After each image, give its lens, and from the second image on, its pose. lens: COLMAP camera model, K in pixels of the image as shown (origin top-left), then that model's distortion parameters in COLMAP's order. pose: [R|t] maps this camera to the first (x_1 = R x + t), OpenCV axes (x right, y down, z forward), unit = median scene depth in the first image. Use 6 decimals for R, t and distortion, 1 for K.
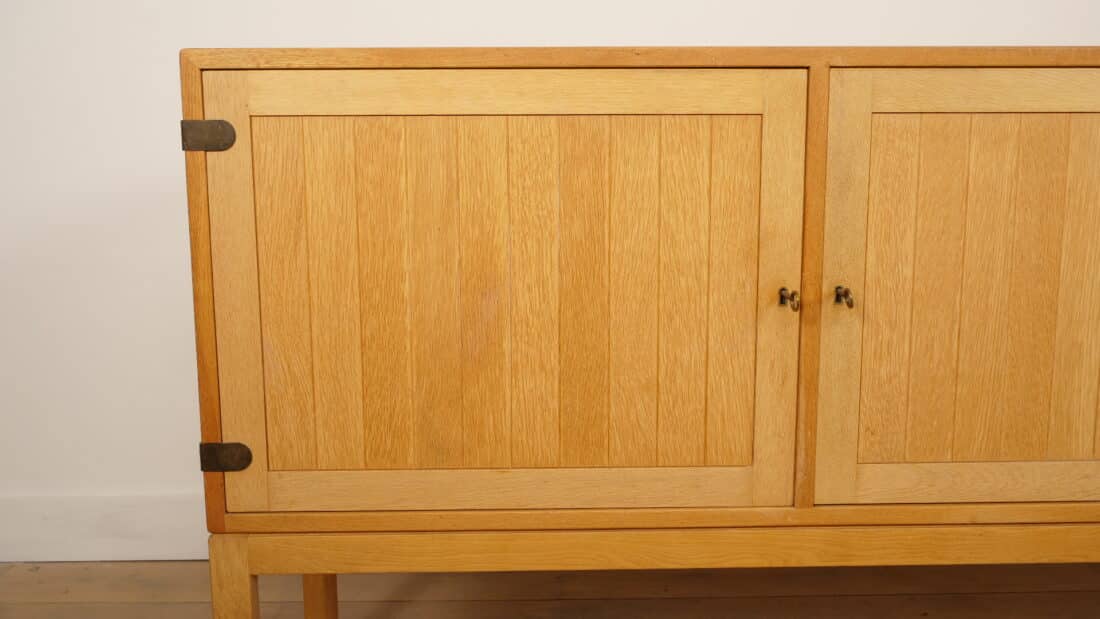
lens RADIAL K [[1145.5, 0, 550.0], [0, 1145.5, 309.5], [0, 0, 1]] dist [-0.017749, -0.008105]
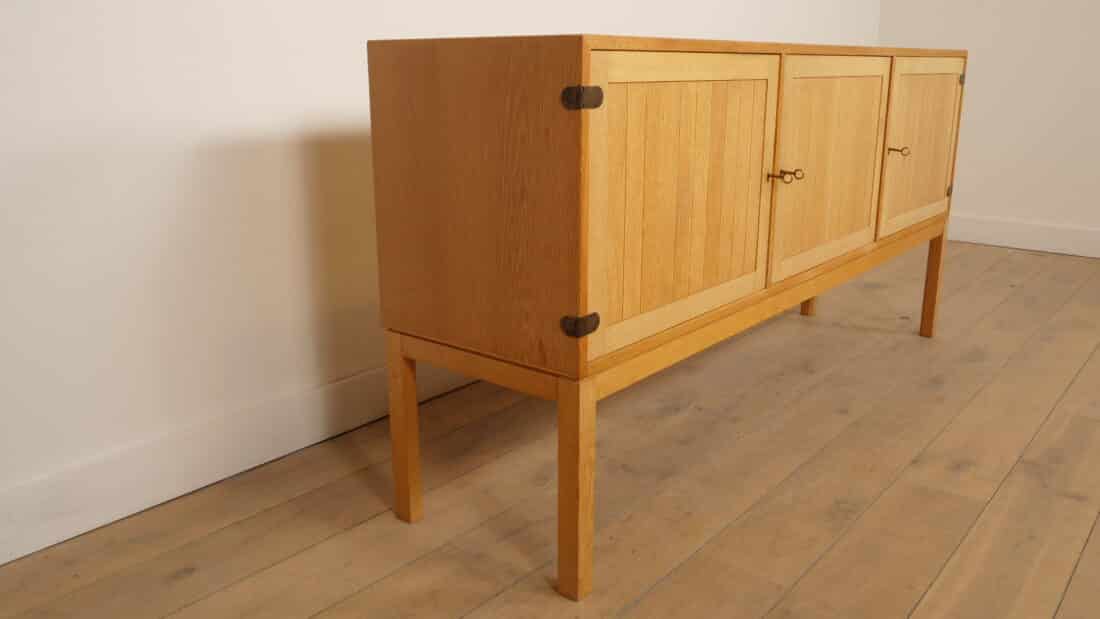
lens RADIAL K [[886.7, 0, 550.0], [0, 886.7, 309.5], [0, 0, 1]] dist [-0.022701, -0.001379]
pose [[0.650691, -0.200277, 0.732455, -1.137521], [0.122920, 0.979650, 0.158670, -0.073228], [-0.749328, -0.013212, 0.662068, 0.299922]]
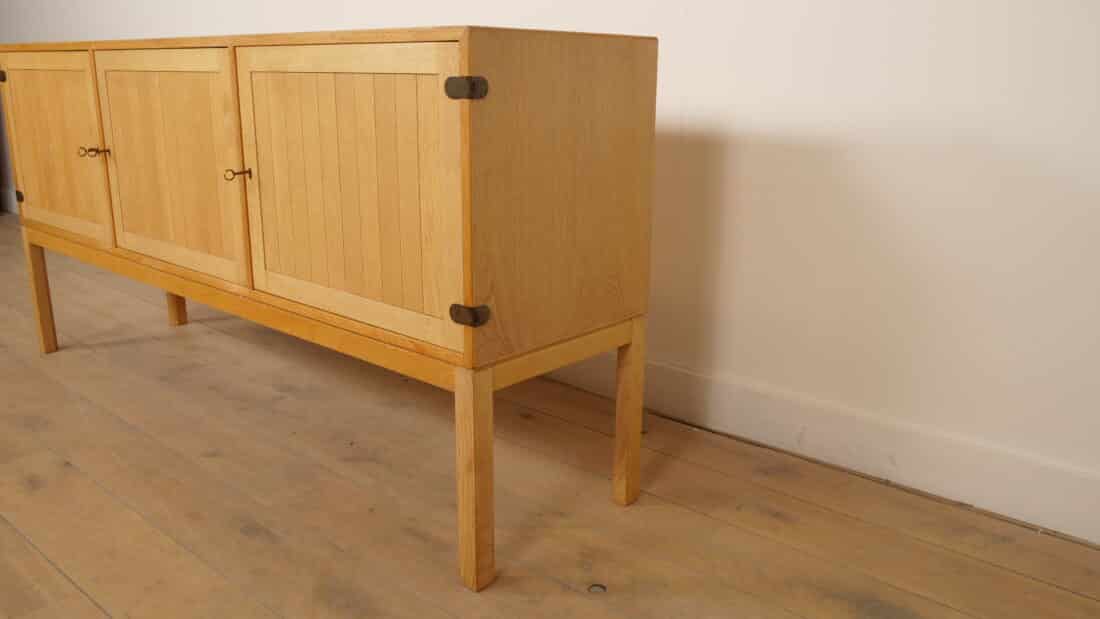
lens RADIAL K [[886.7, 0, 550.0], [0, 886.7, 309.5], [0, 0, 1]] dist [-0.022701, -0.001379]
pose [[0.734513, 0.188391, -0.651920, 2.082064], [-0.121675, 0.981685, 0.146596, -0.069442], [0.667597, -0.028354, 0.743983, 0.275998]]
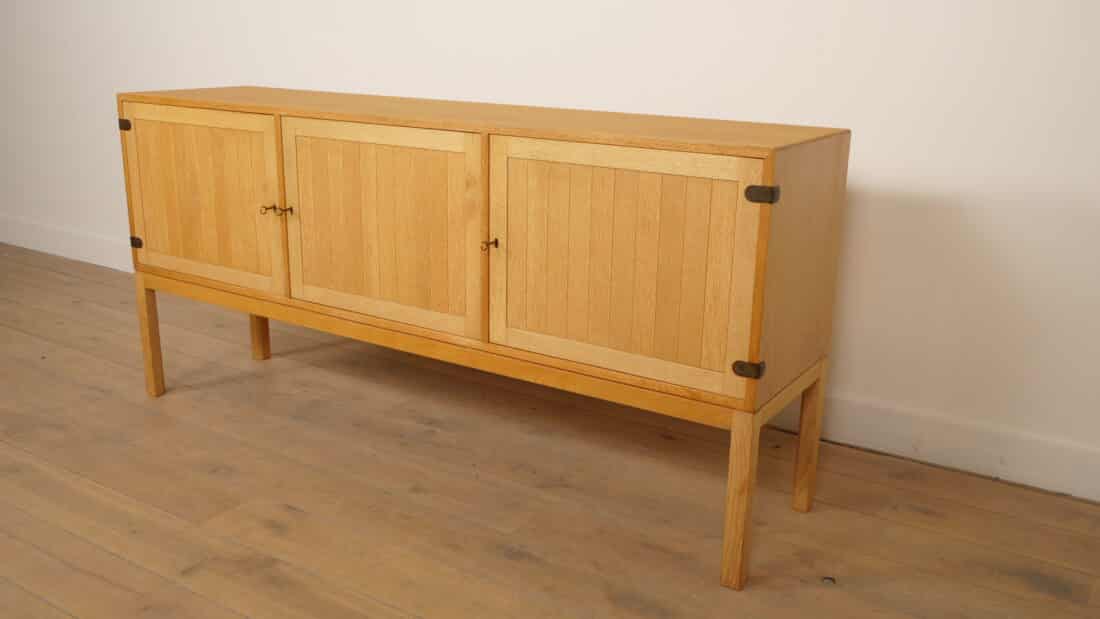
lens RADIAL K [[984.8, 0, 550.0], [0, 984.8, 309.5], [0, 0, 1]] dist [-0.008131, 0.001692]
pose [[0.828618, 0.174984, -0.531764, 1.823377], [-0.112743, 0.982592, 0.147654, -0.173559], [0.548344, -0.062396, 0.833922, -0.429740]]
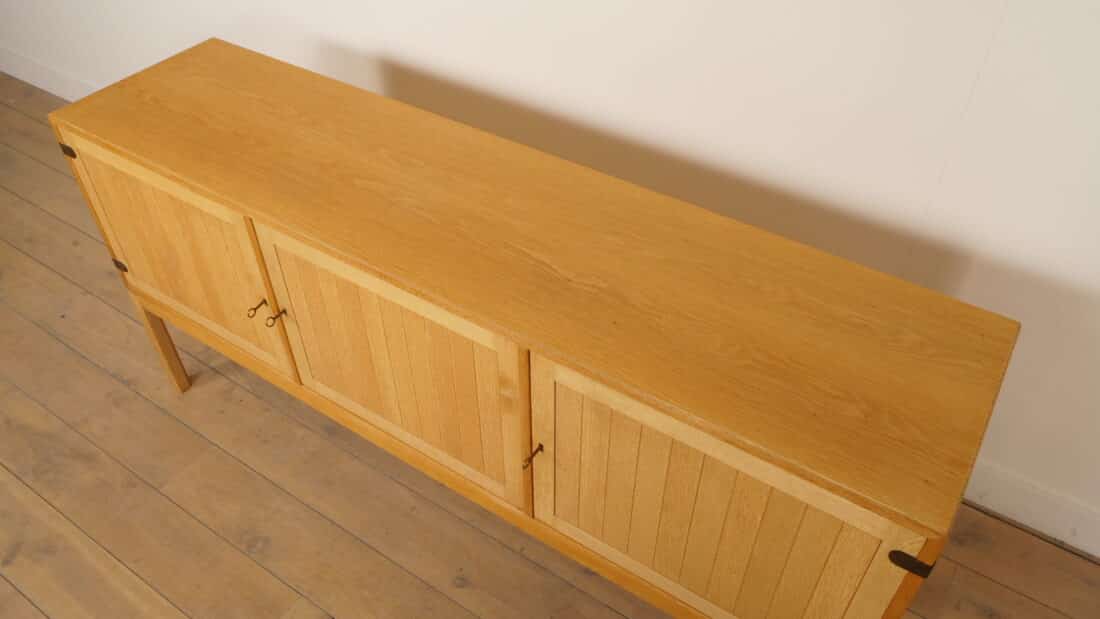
lens RADIAL K [[824.5, 0, 550.0], [0, 824.5, 309.5], [0, 0, 1]] dist [-0.029346, -0.001552]
pose [[0.822416, 0.387756, -0.416266, 1.204646], [-0.093588, 0.813969, 0.573320, -0.863233], [0.561136, -0.432550, 0.705710, 0.262651]]
